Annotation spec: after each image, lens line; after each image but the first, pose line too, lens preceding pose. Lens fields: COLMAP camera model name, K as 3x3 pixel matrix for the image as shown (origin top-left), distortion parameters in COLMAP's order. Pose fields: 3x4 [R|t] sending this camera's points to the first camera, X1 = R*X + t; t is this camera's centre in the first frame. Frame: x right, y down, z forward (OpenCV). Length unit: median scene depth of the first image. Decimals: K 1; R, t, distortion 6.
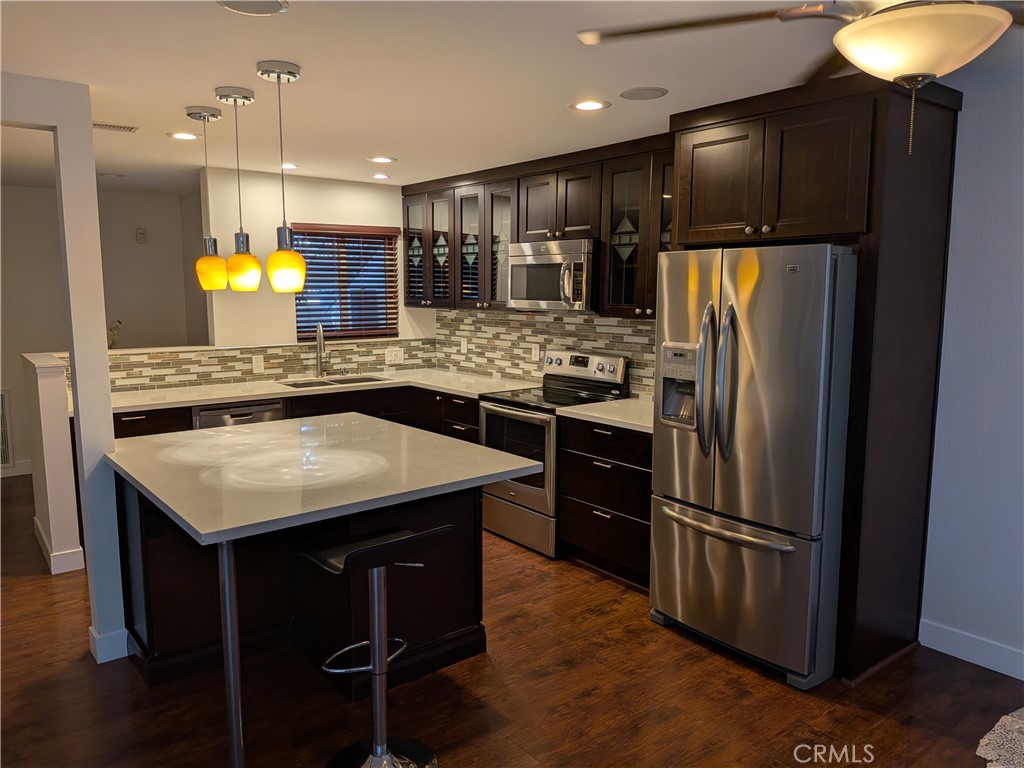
lens RADIAL K [[740.0, 0, 508.2], [0, 740.0, 378.2], [0, 0, 1]] dist [0.074865, -0.142316]
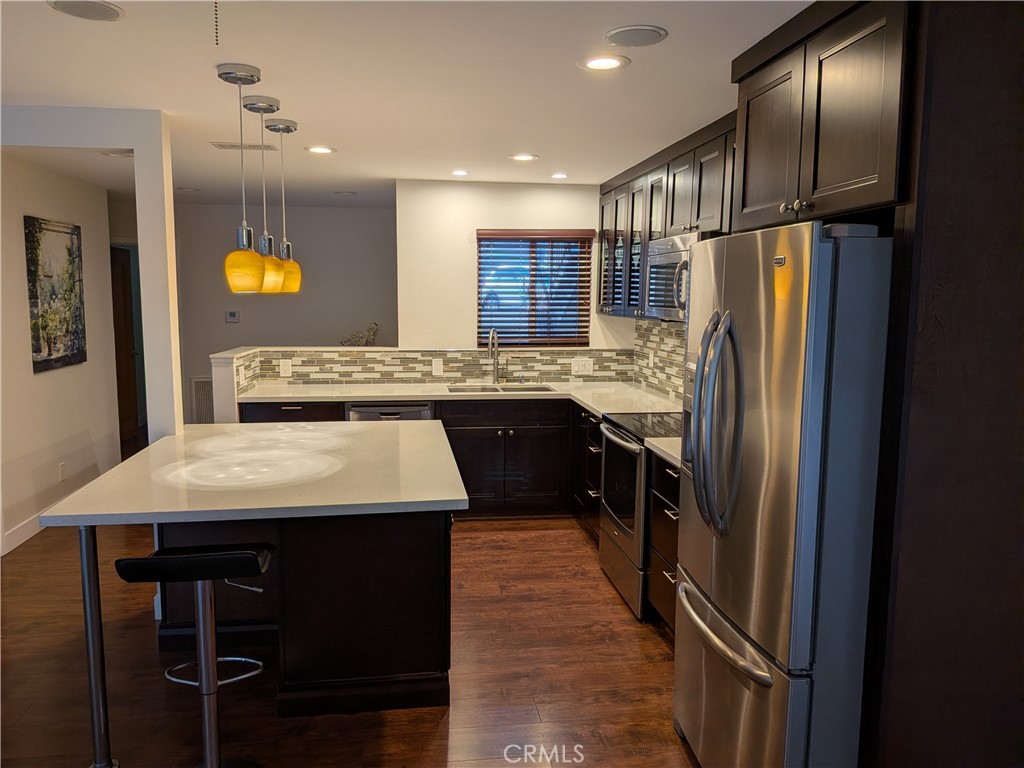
lens RADIAL K [[740.0, 0, 508.2], [0, 740.0, 378.2], [0, 0, 1]] dist [0.074865, -0.142316]
pose [[0.859669, 0.061820, -0.507097, 0.274863], [-0.068433, 0.997640, 0.005608, -0.015817], [0.506247, 0.029881, 0.861871, 0.164605]]
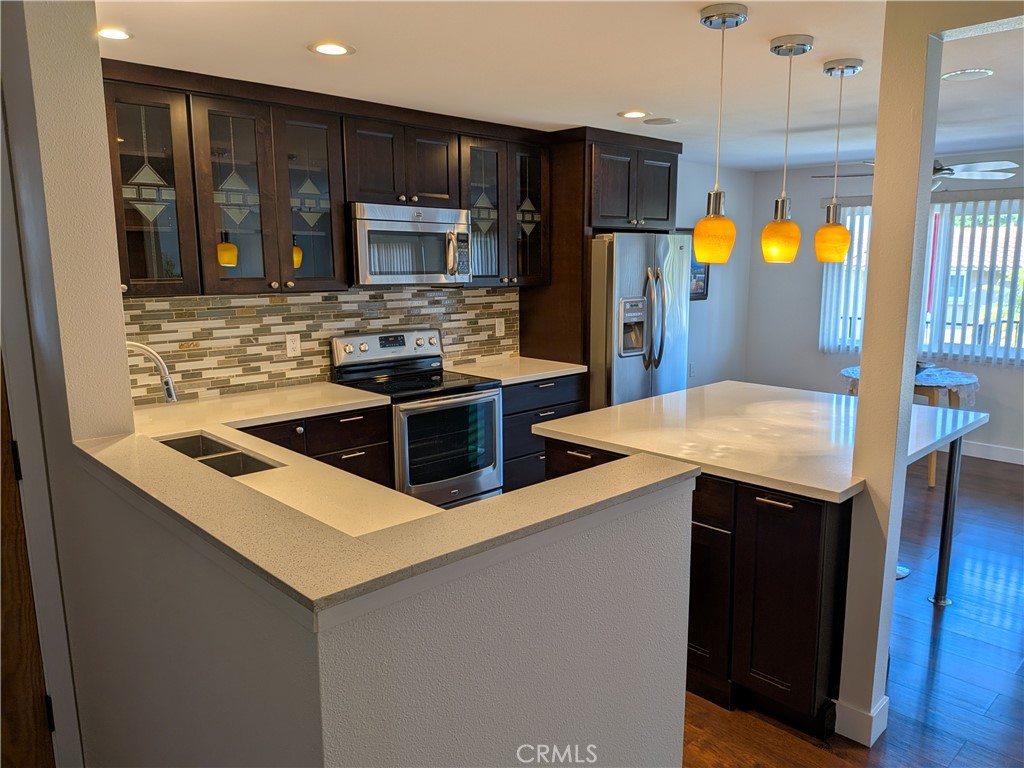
lens RADIAL K [[746.4, 0, 534.9], [0, 746.4, 384.6], [0, 0, 1]] dist [0.074039, -0.149551]
pose [[-0.105357, -0.165141, 0.980626, -0.739509], [0.123343, 0.976330, 0.177670, -0.100771], [-0.986756, 0.139672, -0.082494, 0.818603]]
